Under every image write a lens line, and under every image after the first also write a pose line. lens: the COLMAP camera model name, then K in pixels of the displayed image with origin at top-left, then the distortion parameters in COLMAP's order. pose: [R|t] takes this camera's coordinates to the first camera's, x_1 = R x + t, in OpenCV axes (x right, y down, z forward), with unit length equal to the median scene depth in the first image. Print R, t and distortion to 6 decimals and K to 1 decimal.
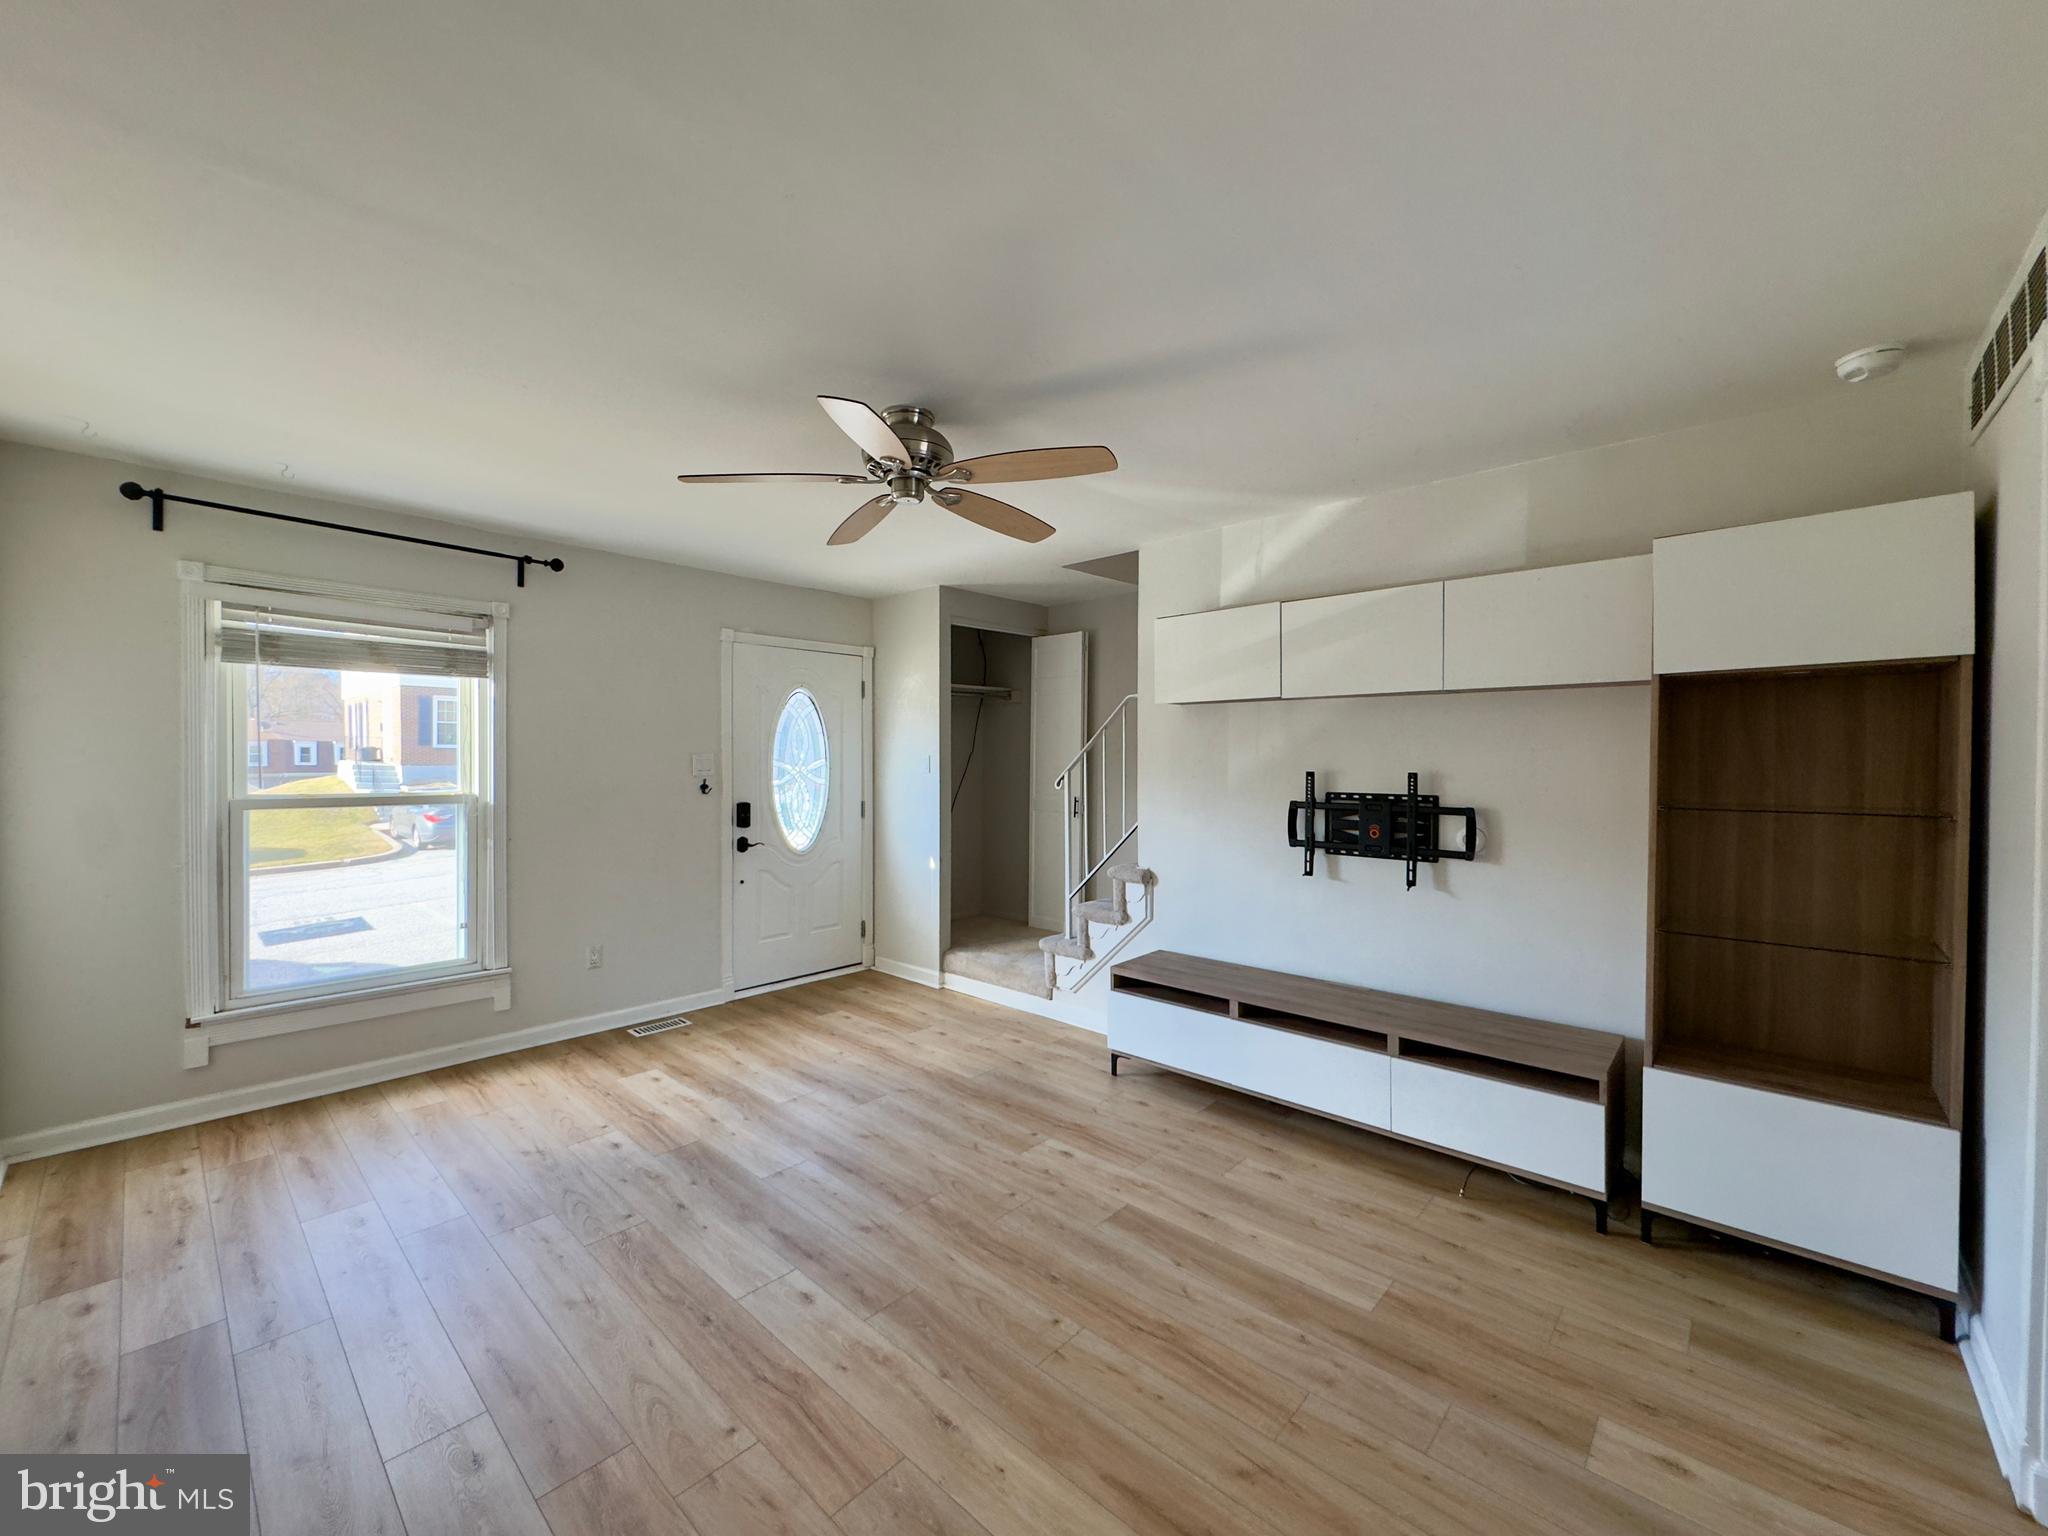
lens RADIAL K [[812.9, 0, 1021.0], [0, 812.9, 801.7], [0, 0, 1]] dist [-0.001871, -0.000003]
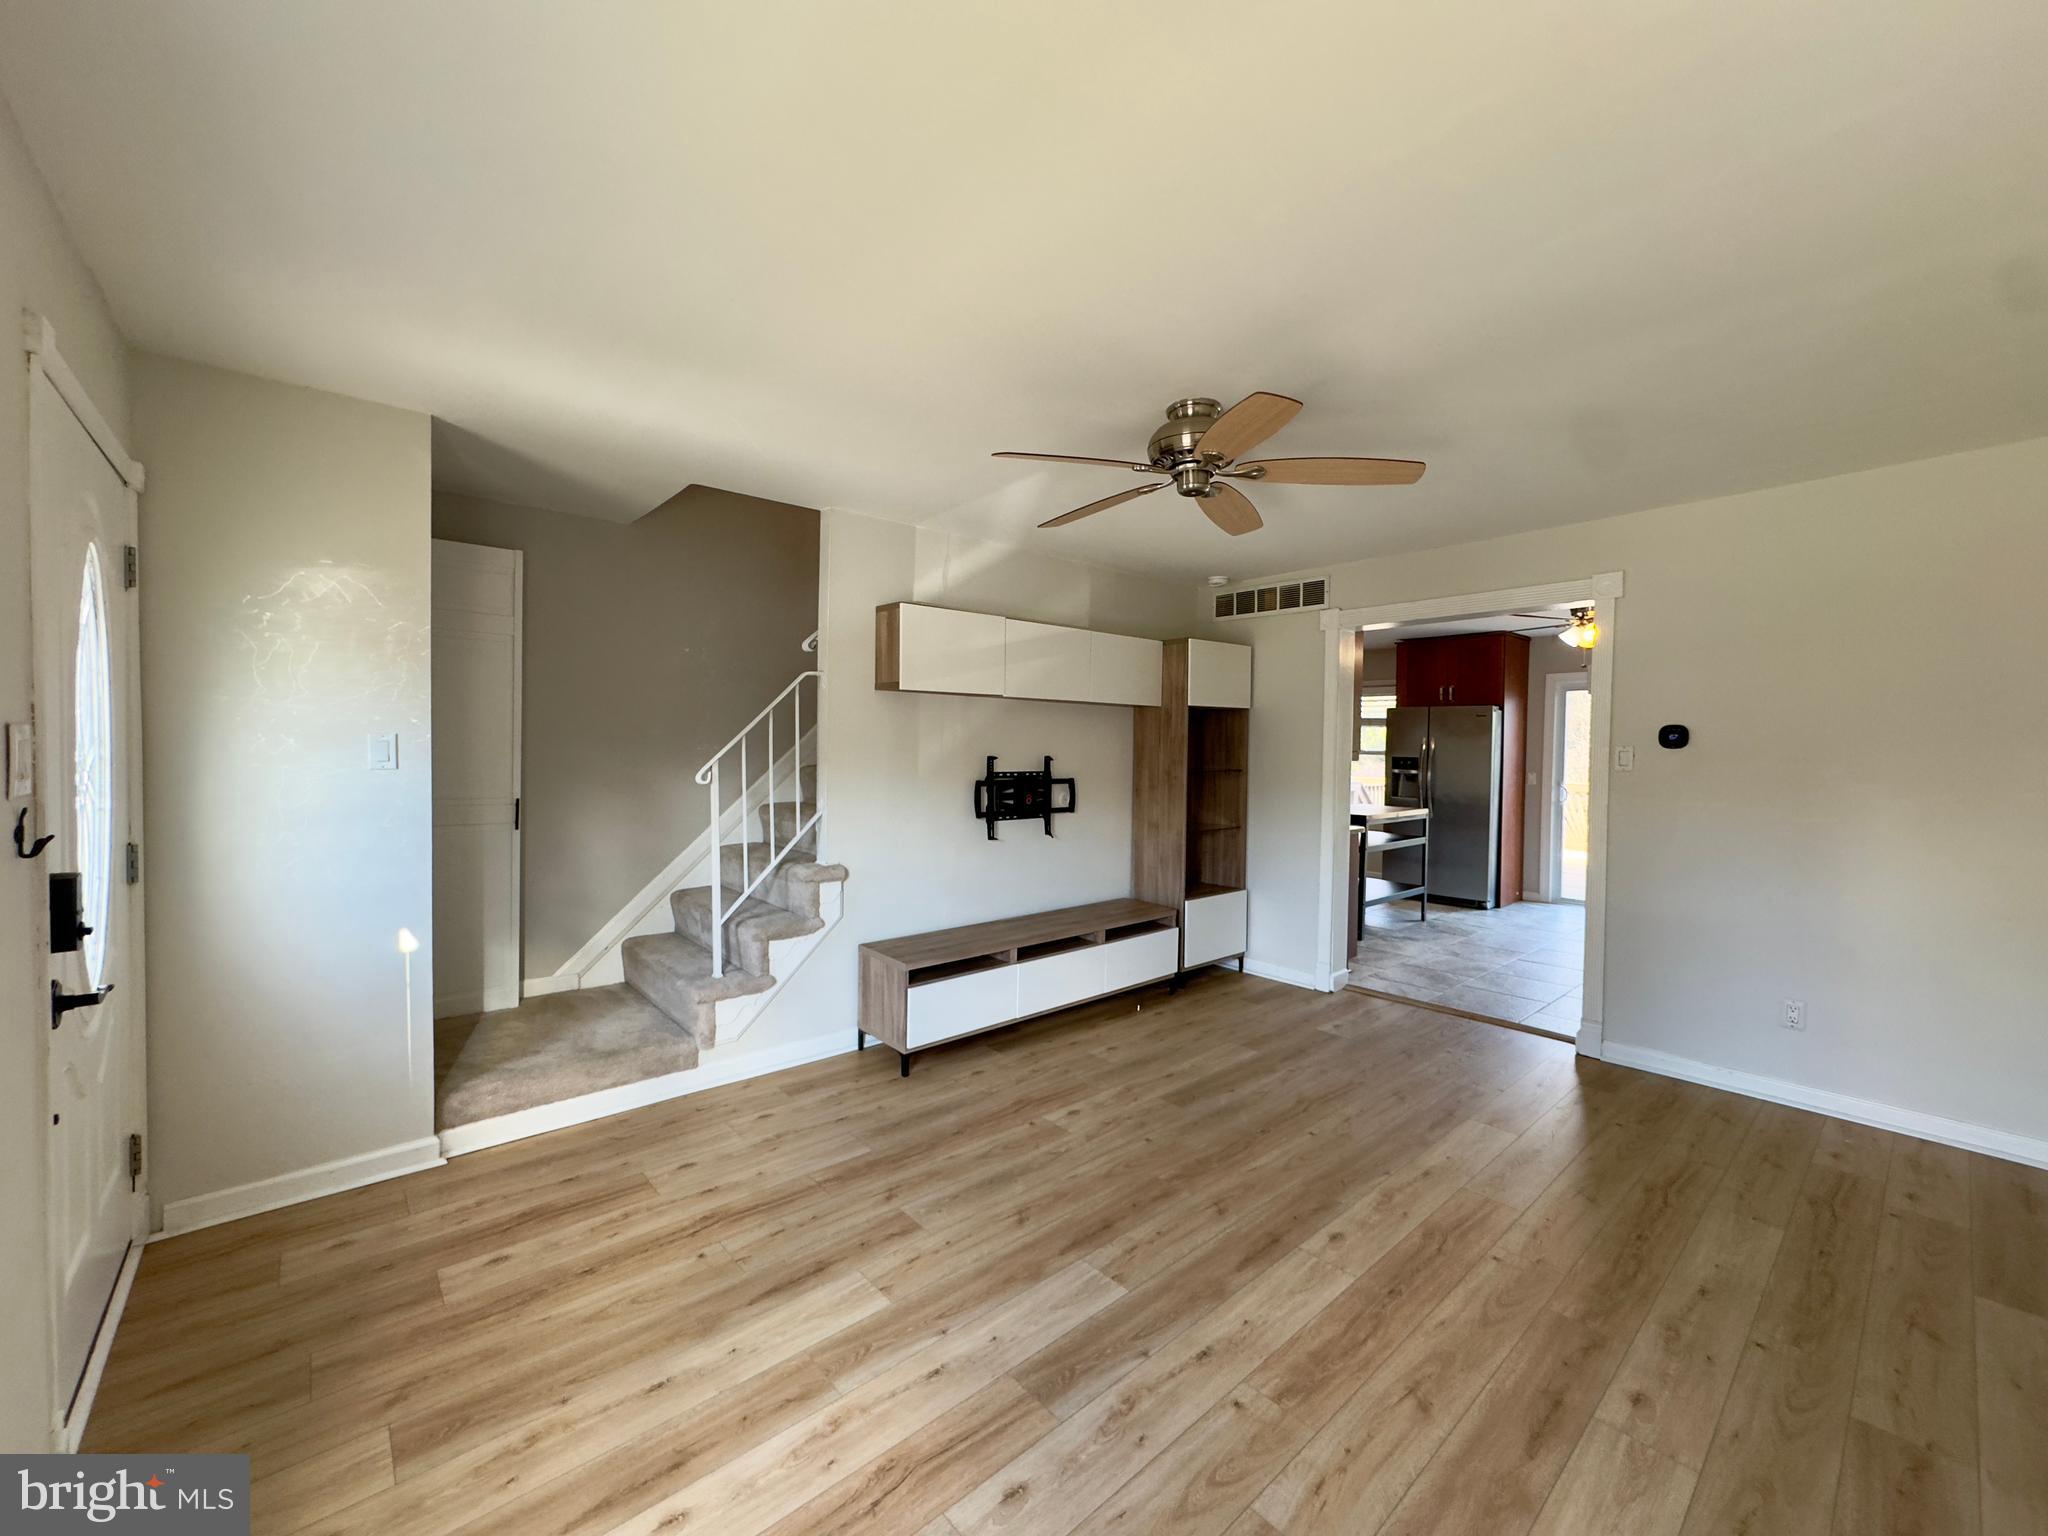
lens RADIAL K [[818.4, 0, 1024.0], [0, 818.4, 768.0], [0, 0, 1]] dist [-0.002753, 0.000572]
pose [[0.100111, -0.025013, 0.994662, -0.947678], [0.041437, 0.998921, 0.020949, -0.045829], [-0.994113, 0.039118, 0.101039, 0.871448]]
